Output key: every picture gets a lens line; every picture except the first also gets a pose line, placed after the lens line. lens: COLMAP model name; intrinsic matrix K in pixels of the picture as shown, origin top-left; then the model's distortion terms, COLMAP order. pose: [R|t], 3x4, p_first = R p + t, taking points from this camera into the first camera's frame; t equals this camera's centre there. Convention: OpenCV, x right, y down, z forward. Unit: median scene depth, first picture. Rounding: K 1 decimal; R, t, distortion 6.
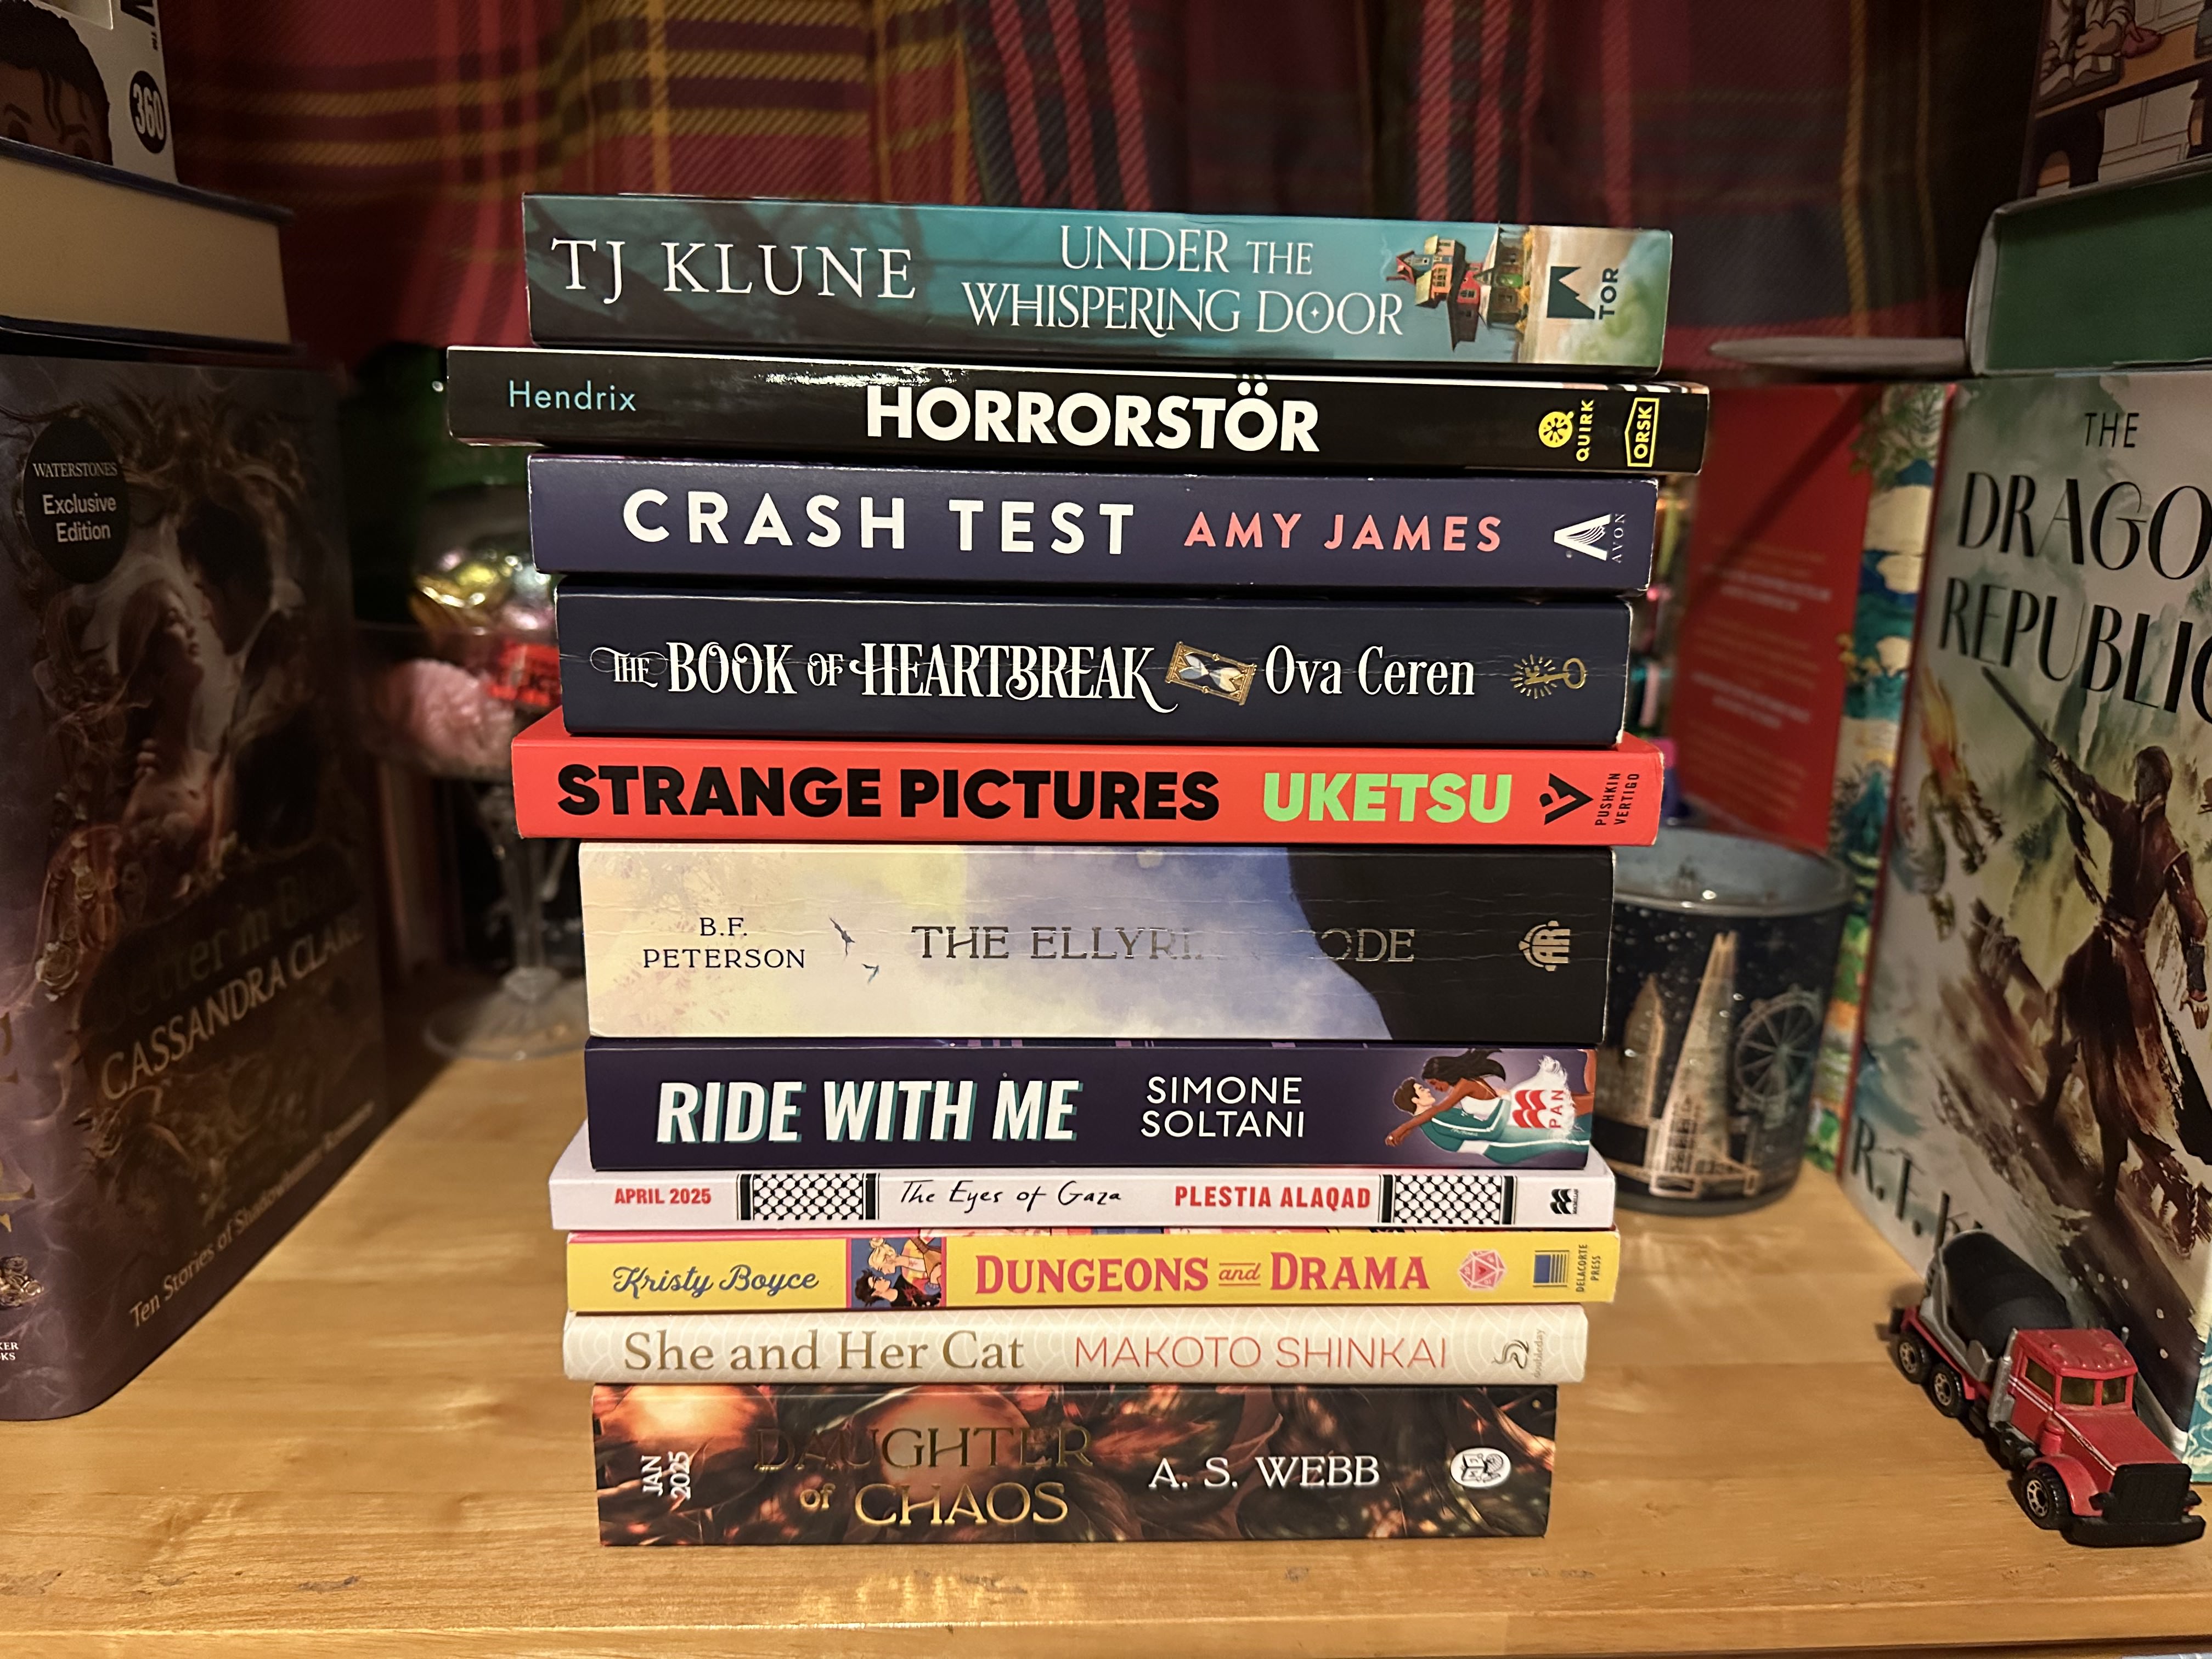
lens RADIAL K [[1545.0, 0, 1108.9], [0, 1545.0, 821.1], [0, 0, 1]] dist [-0.024065, 0.000859]
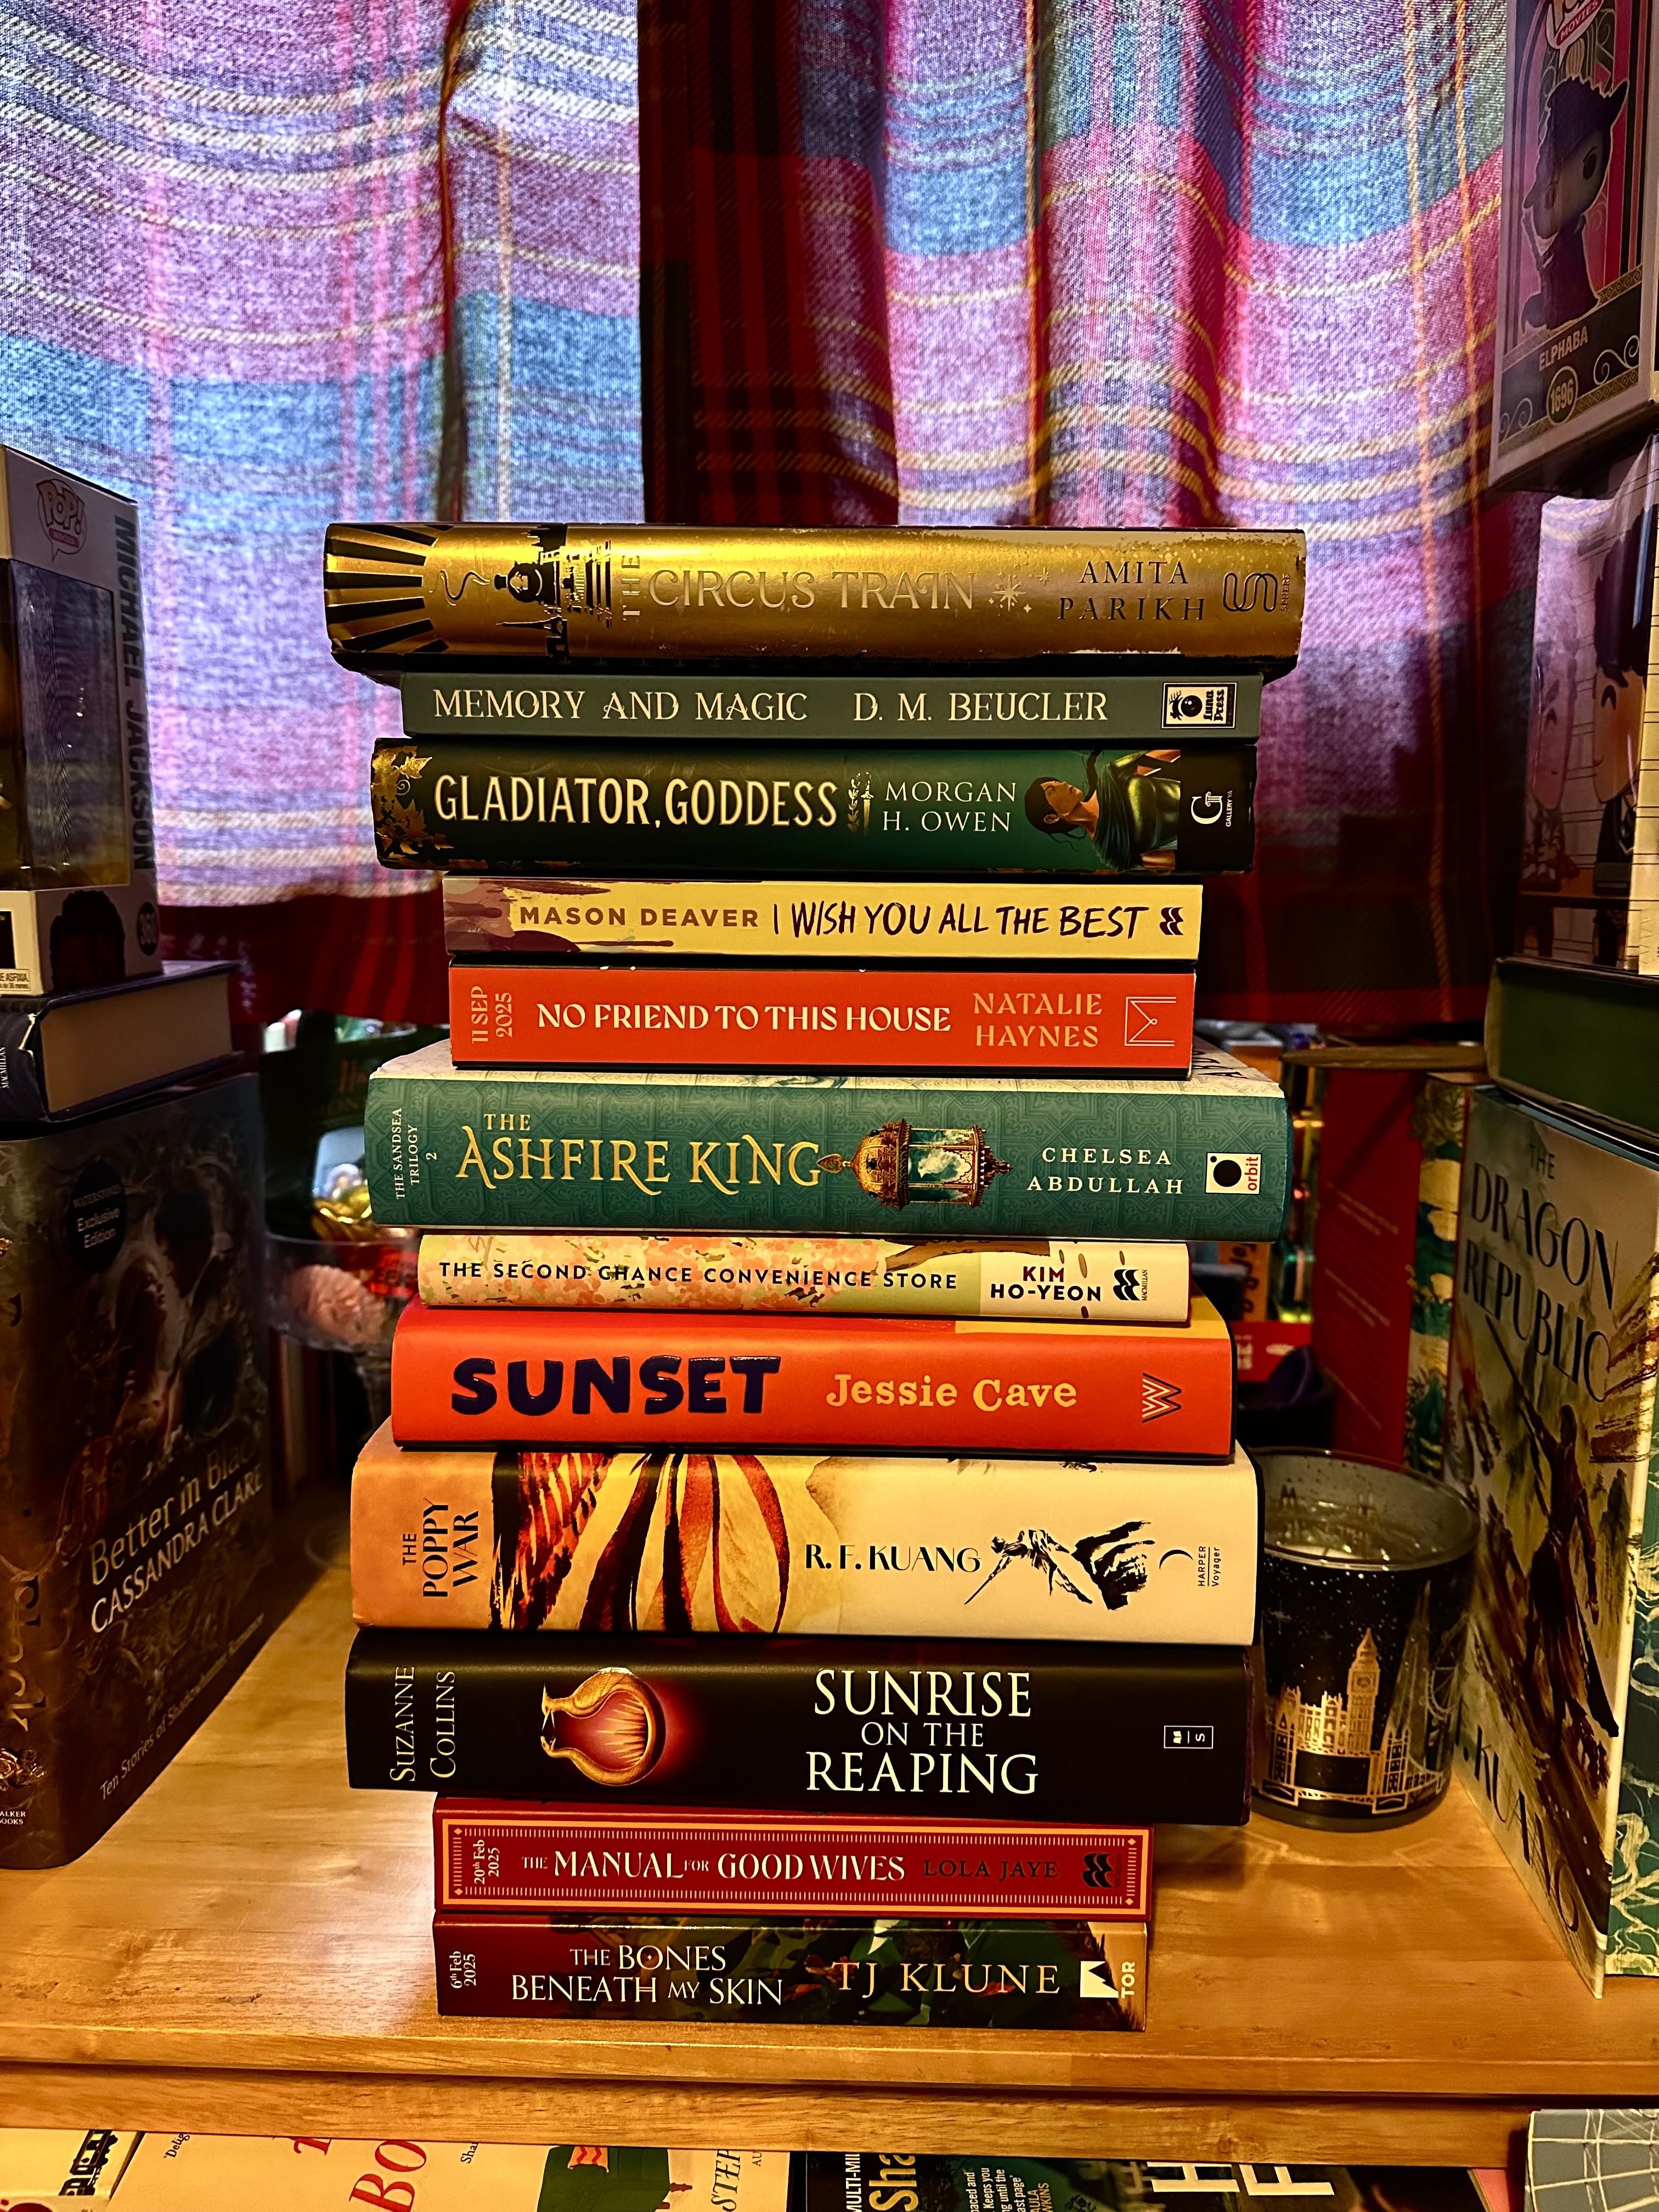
lens RADIAL K [[1545.0, 0, 818.6], [0, 1545.0, 1107.3], [0, 0, 1]] dist [-0.024065, 0.000859]
pose [[0.997132, -0.005857, -0.075449, 0.096320], [-0.000969, 0.995931, -0.090110, -0.145546], [0.075669, 0.089925, 0.993070, -0.327397]]
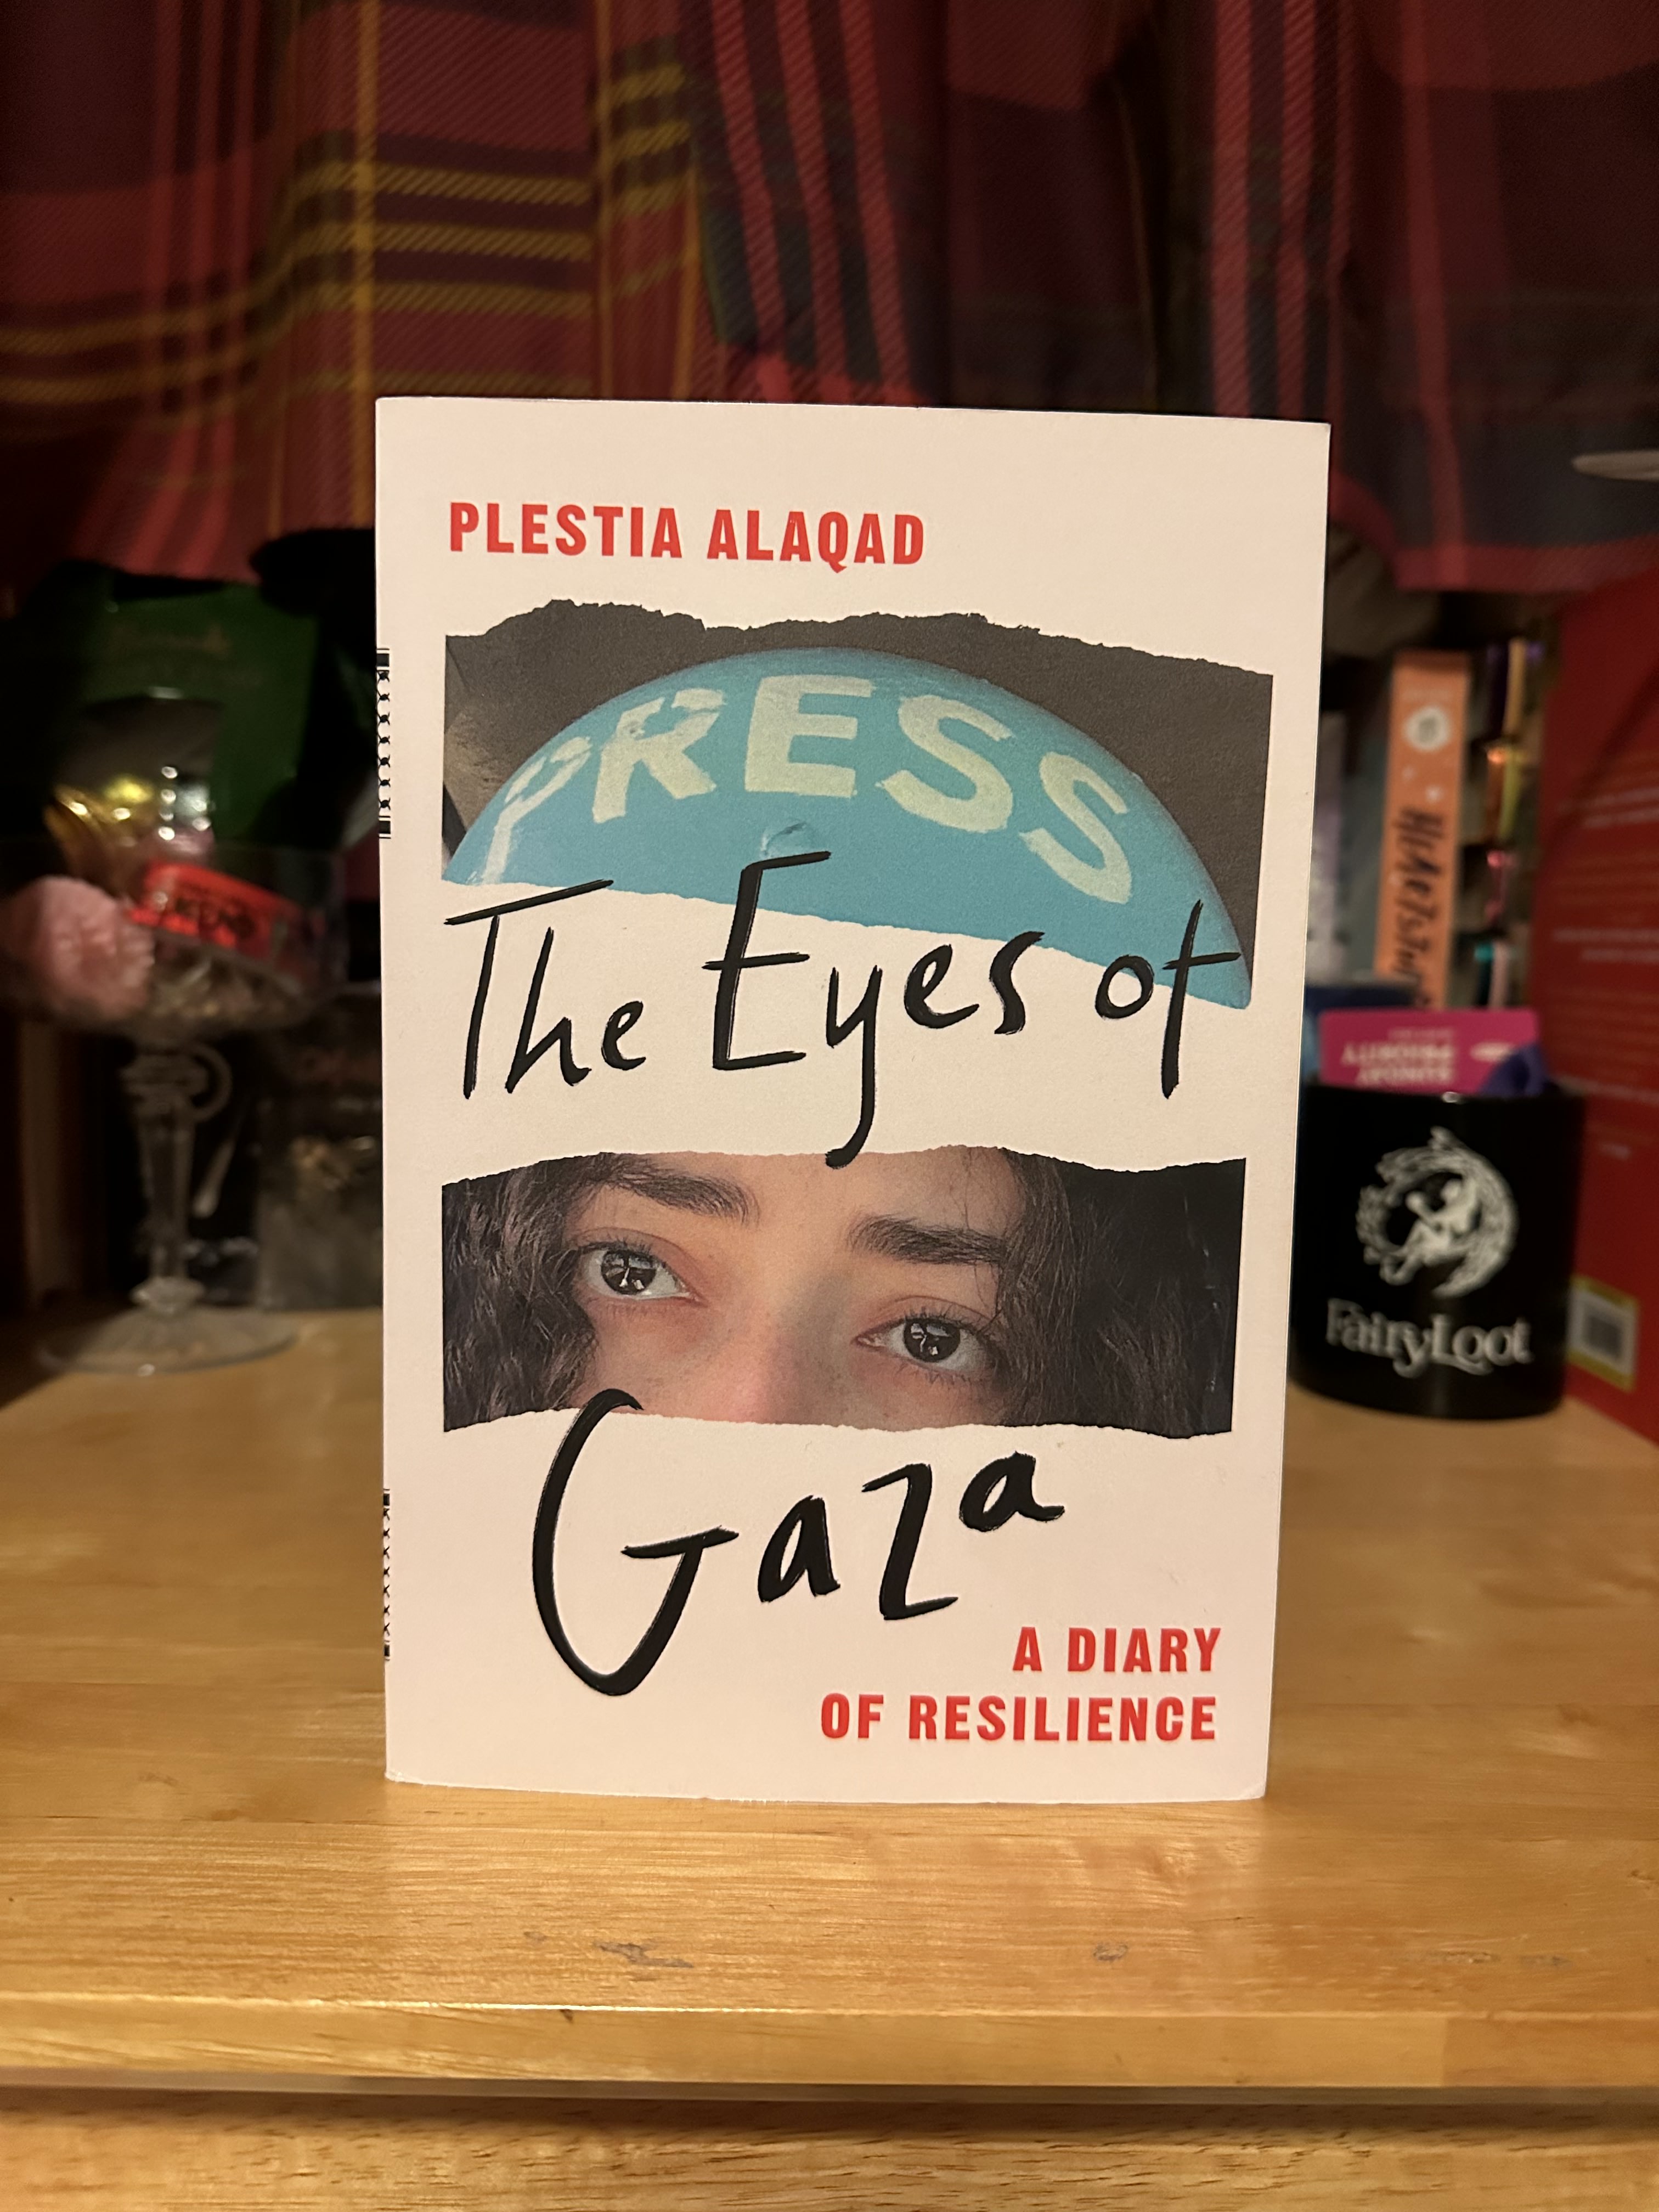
lens RADIAL K [[1555.3, 0, 838.2], [0, 1555.3, 1108.2], [0, 0, 1]] dist [-0.022864, -0.003054]
pose [[0.999518, 0.004555, -0.030714, 0.019279], [-0.009353, 0.987404, -0.157942, 0.180097], [0.029608, 0.158153, 0.986971, 0.219867]]
